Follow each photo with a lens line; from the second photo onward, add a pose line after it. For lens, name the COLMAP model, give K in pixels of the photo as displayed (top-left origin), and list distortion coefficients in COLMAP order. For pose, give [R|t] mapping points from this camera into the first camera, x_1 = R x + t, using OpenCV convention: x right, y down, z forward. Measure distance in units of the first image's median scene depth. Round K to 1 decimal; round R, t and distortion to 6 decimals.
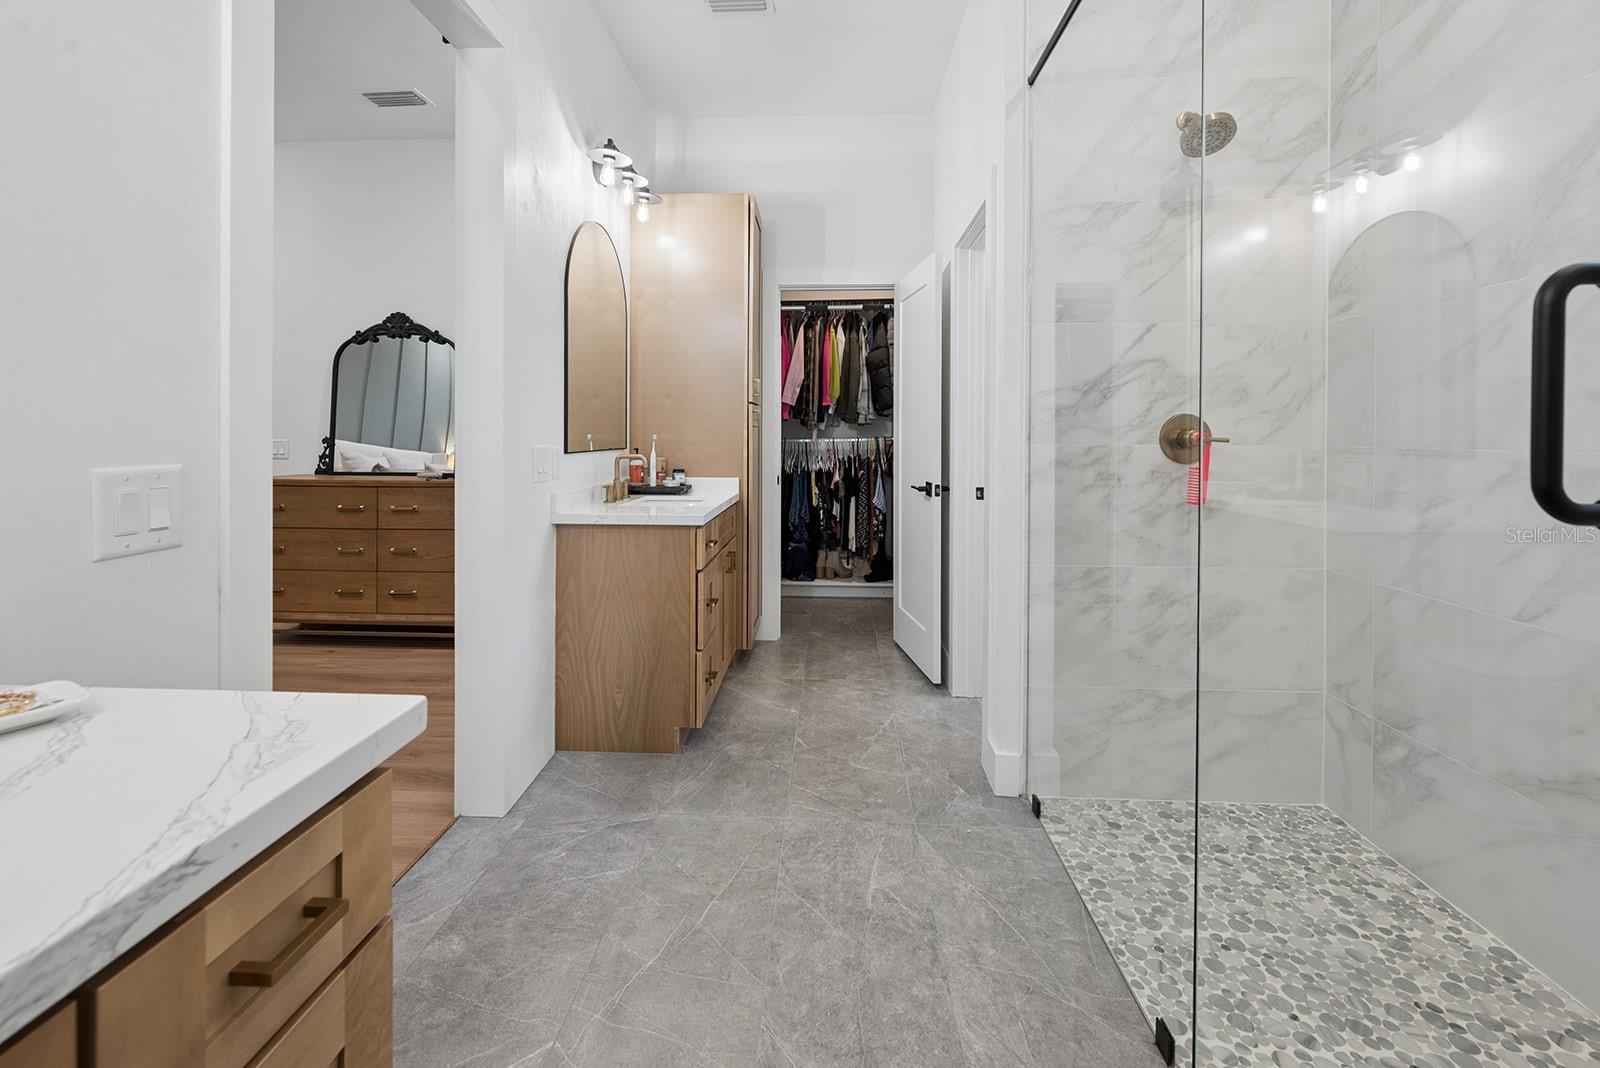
lens RADIAL K [[668.9, 0, 808.5], [0, 668.9, 520.6], [0, 0, 1]] dist [0.000623, 0.000156]
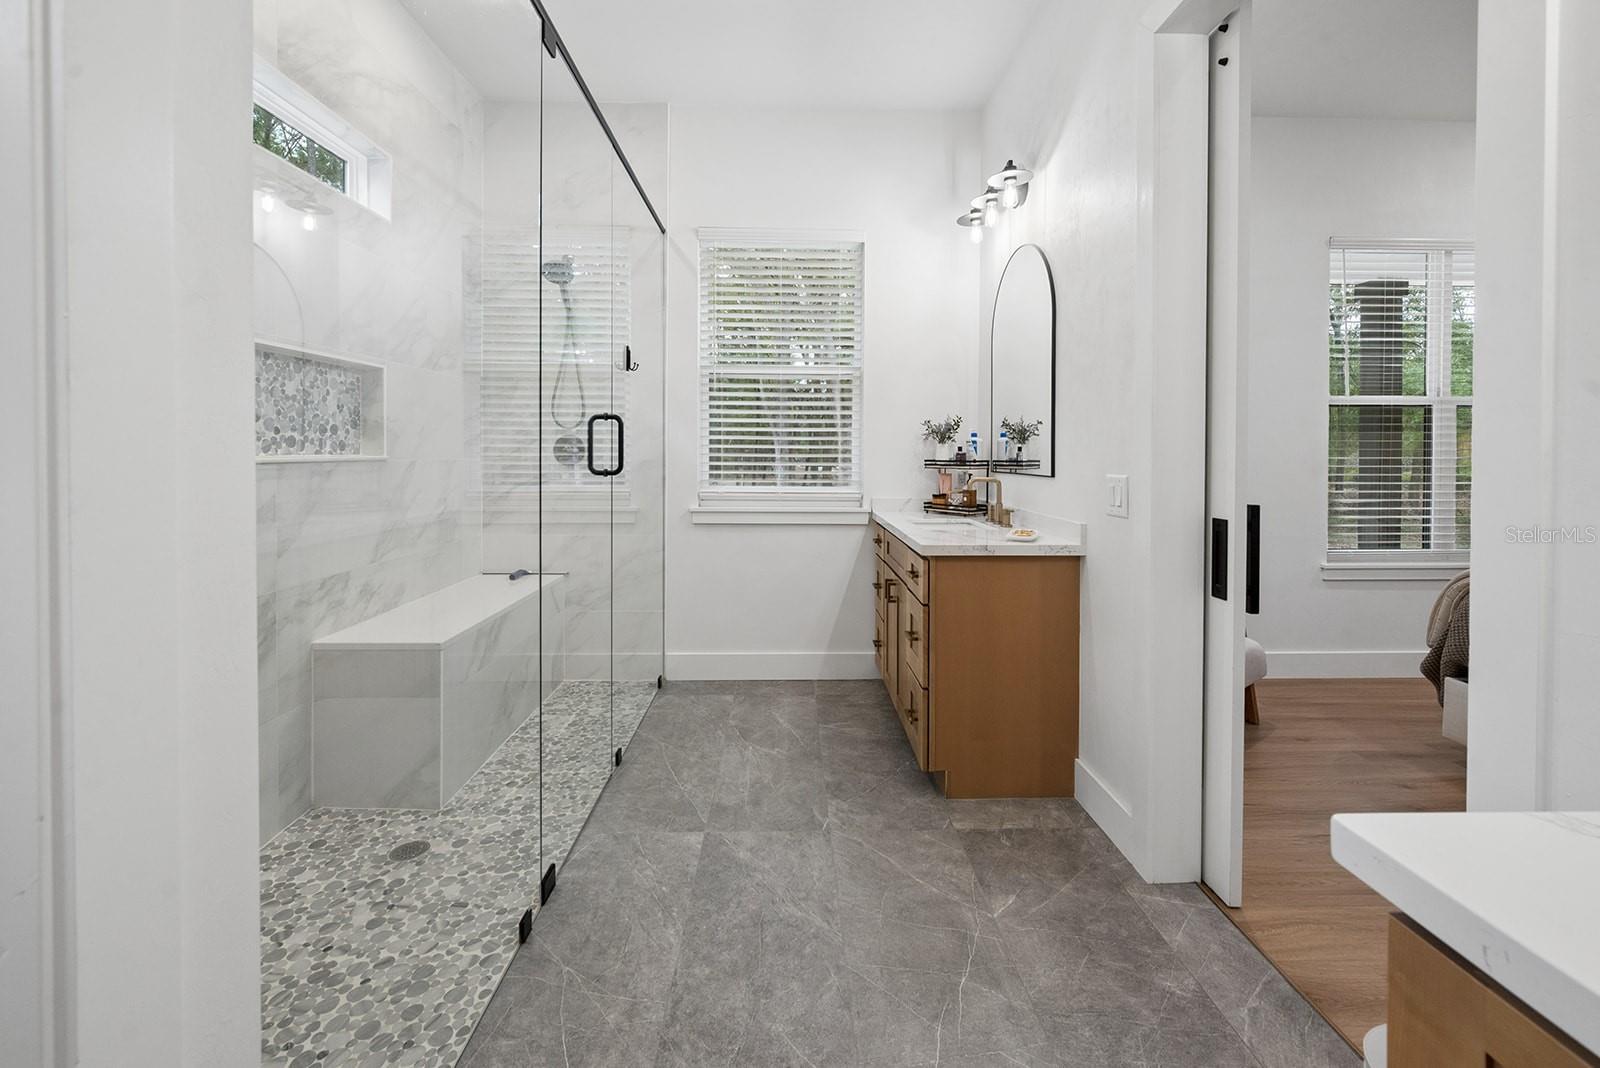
lens RADIAL K [[668.9, 0, 808.5], [0, 668.9, 520.6], [0, 0, 1]] dist [0.000623, 0.000156]
pose [[-0.997702, -0.000801, -0.067755, 0.067935], [-0.016227, 0.973661, 0.227424, -0.248676], [0.065788, 0.228001, -0.971436, 1.852472]]
